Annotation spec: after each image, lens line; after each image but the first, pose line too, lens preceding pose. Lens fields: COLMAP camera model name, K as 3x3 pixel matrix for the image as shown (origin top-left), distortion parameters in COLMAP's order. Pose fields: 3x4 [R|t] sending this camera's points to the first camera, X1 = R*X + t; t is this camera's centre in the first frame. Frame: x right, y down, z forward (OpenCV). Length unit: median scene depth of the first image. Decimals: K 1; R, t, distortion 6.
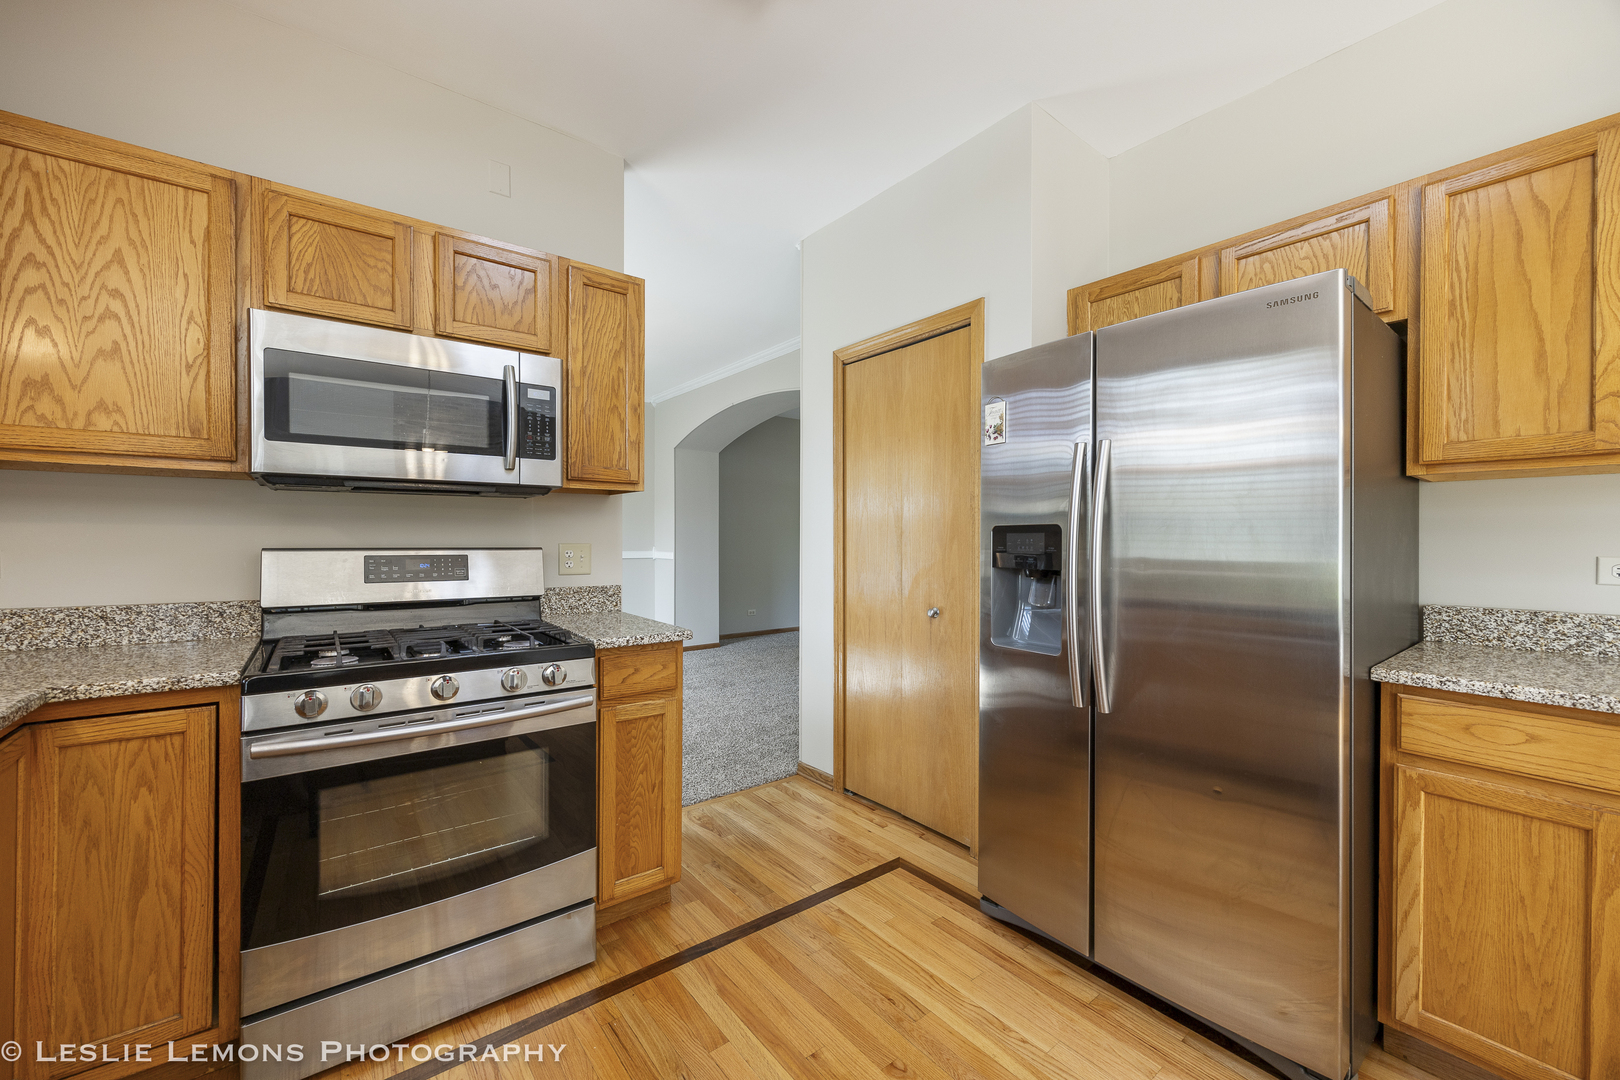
lens RADIAL K [[632.8, 0, 810.0], [0, 632.8, 540.0], [0, 0, 1]] dist [-0.001320, -0.000478]
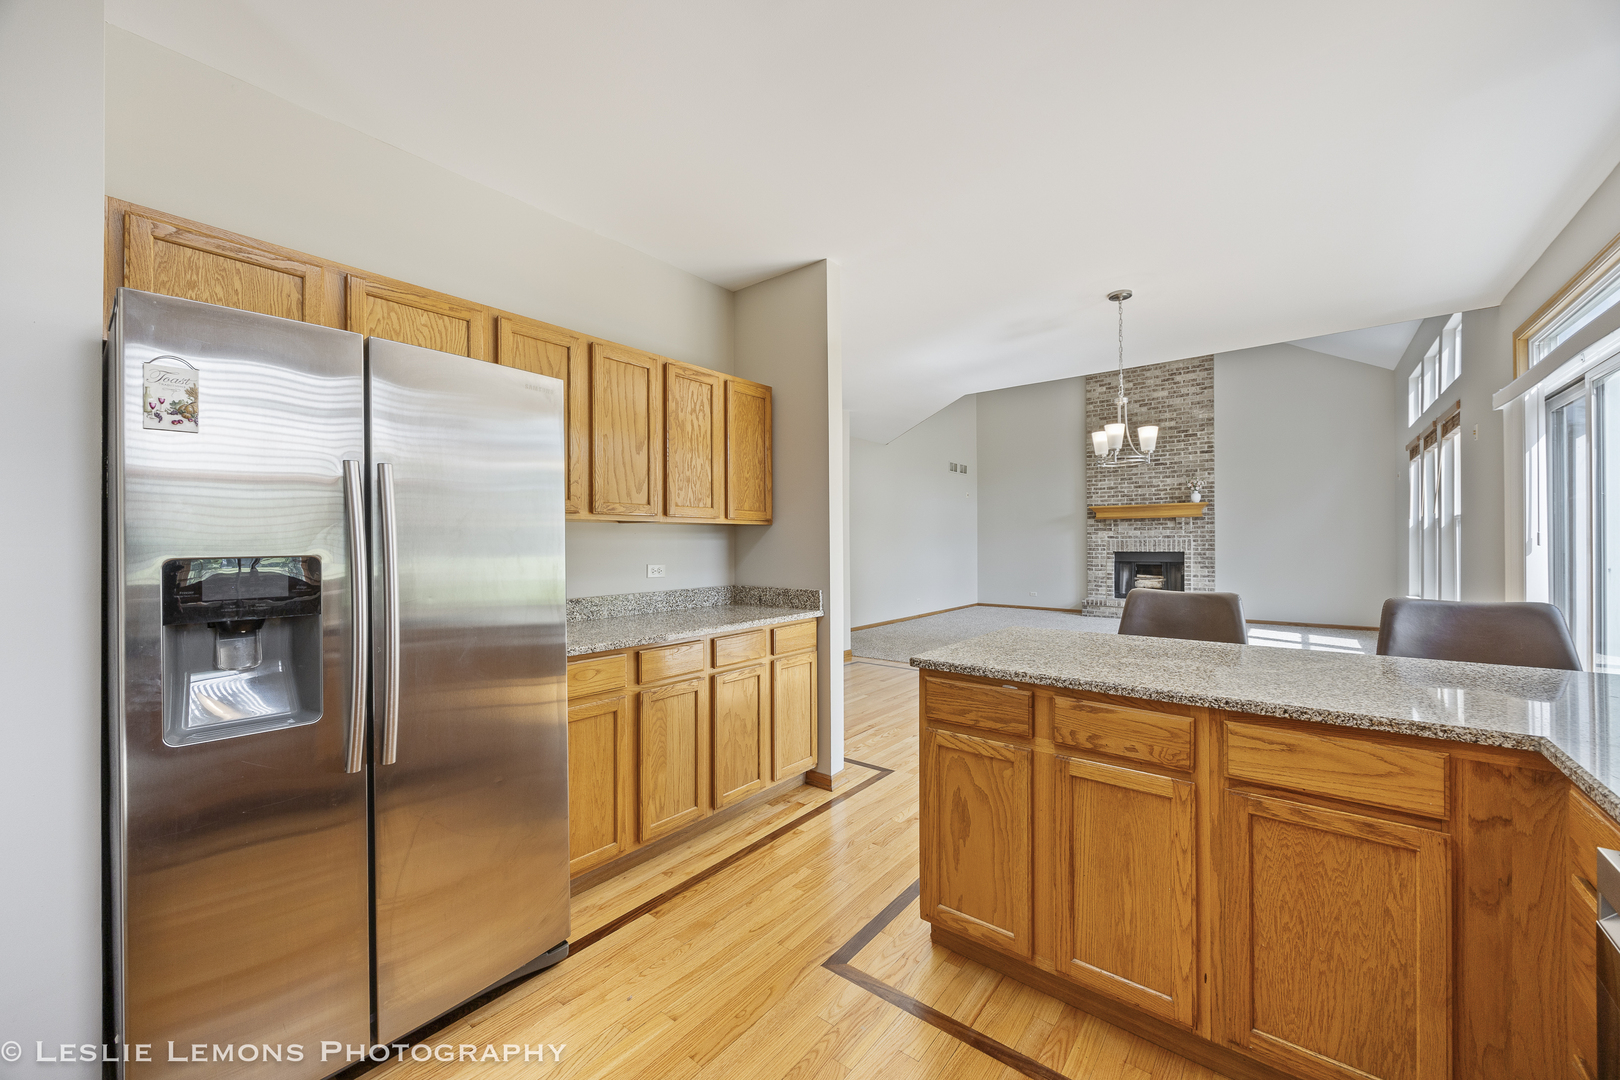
lens RADIAL K [[618.1, 0, 810.0], [0, 618.1, 540.0], [0, 0, 1]] dist [0.000290, 0.000052]
pose [[-0.224461, 0.000331, 0.974483, -0.506183], [0.006336, 0.999979, 0.001120, -0.042648], [-0.974463, 0.006426, -0.224458, 0.570544]]
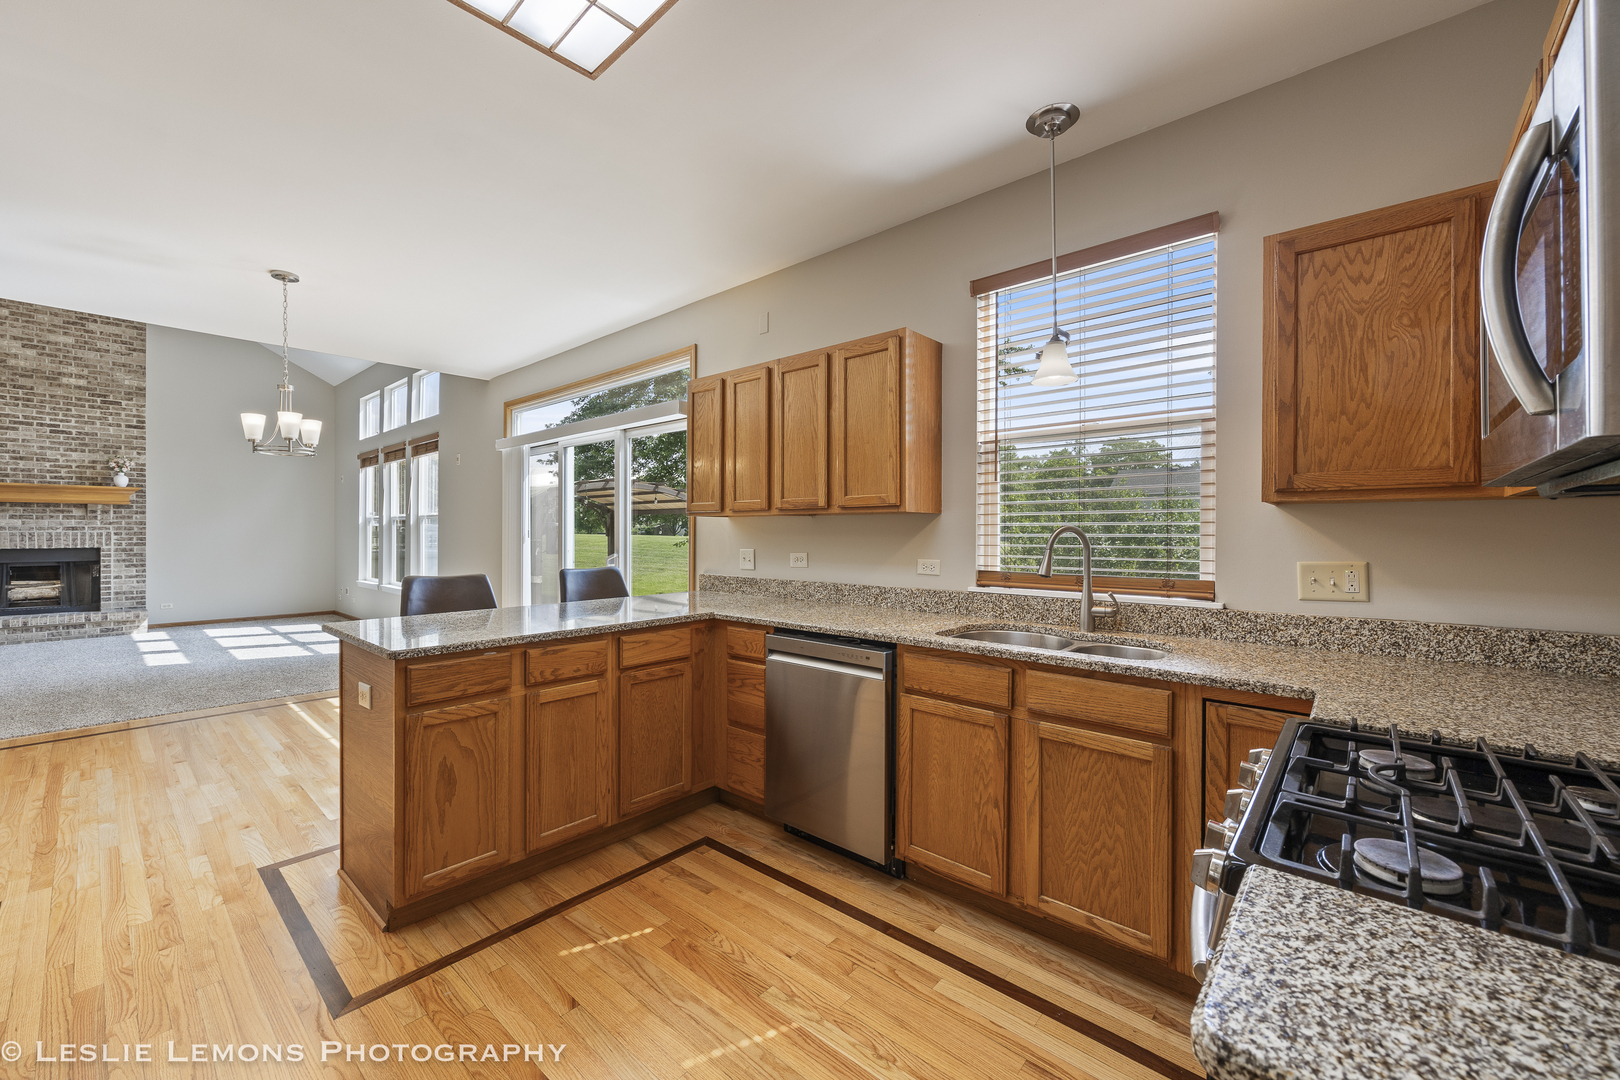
lens RADIAL K [[642.4, 0, 801.7], [0, 642.4, 533.9], [0, 0, 1]] dist [0.000256, -0.000224]
pose [[-0.984635, -0.003618, -0.174588, 0.001668], [-0.004355, 0.999983, 0.003835, -0.046549], [0.174571, 0.004537, -0.984634, 1.382357]]
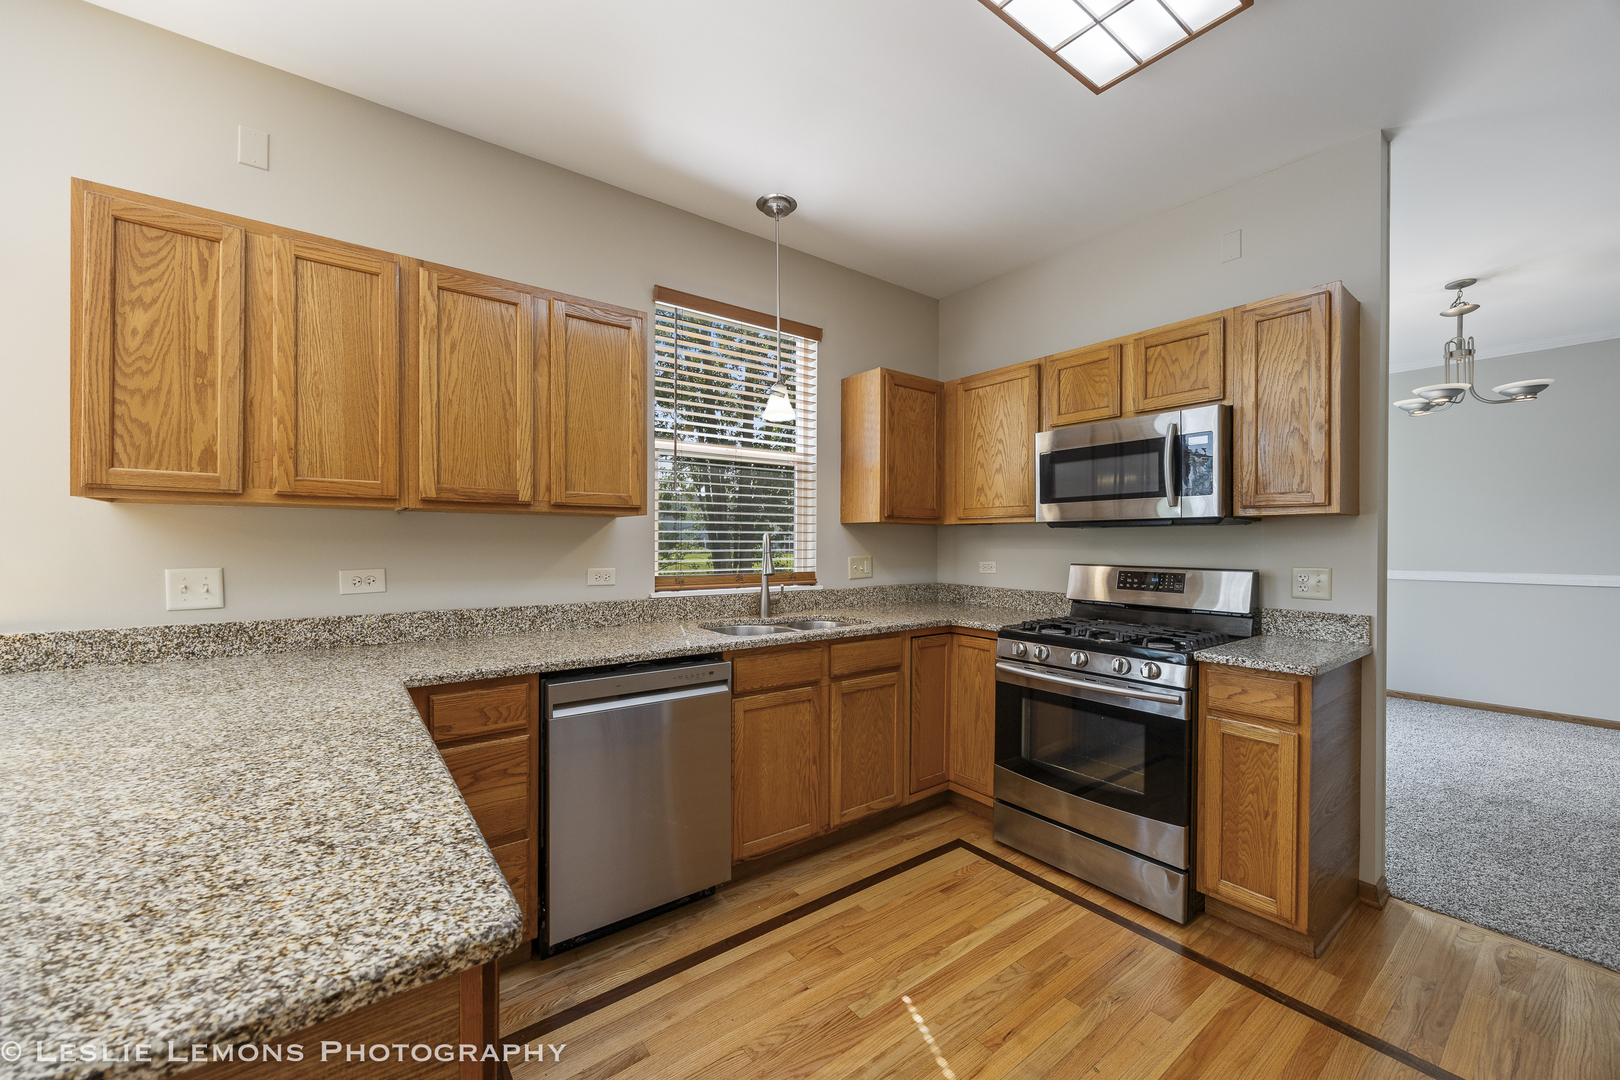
lens RADIAL K [[631.0, 0, 808.7], [0, 631.0, 545.5], [0, 0, 1]] dist [-0.001488, 0.000126]
pose [[-0.011754, 0.002482, -0.999928, 0.835021], [-0.006119, 0.999978, 0.002554, -0.035321], [0.999912, 0.006149, -0.011738, 0.315679]]
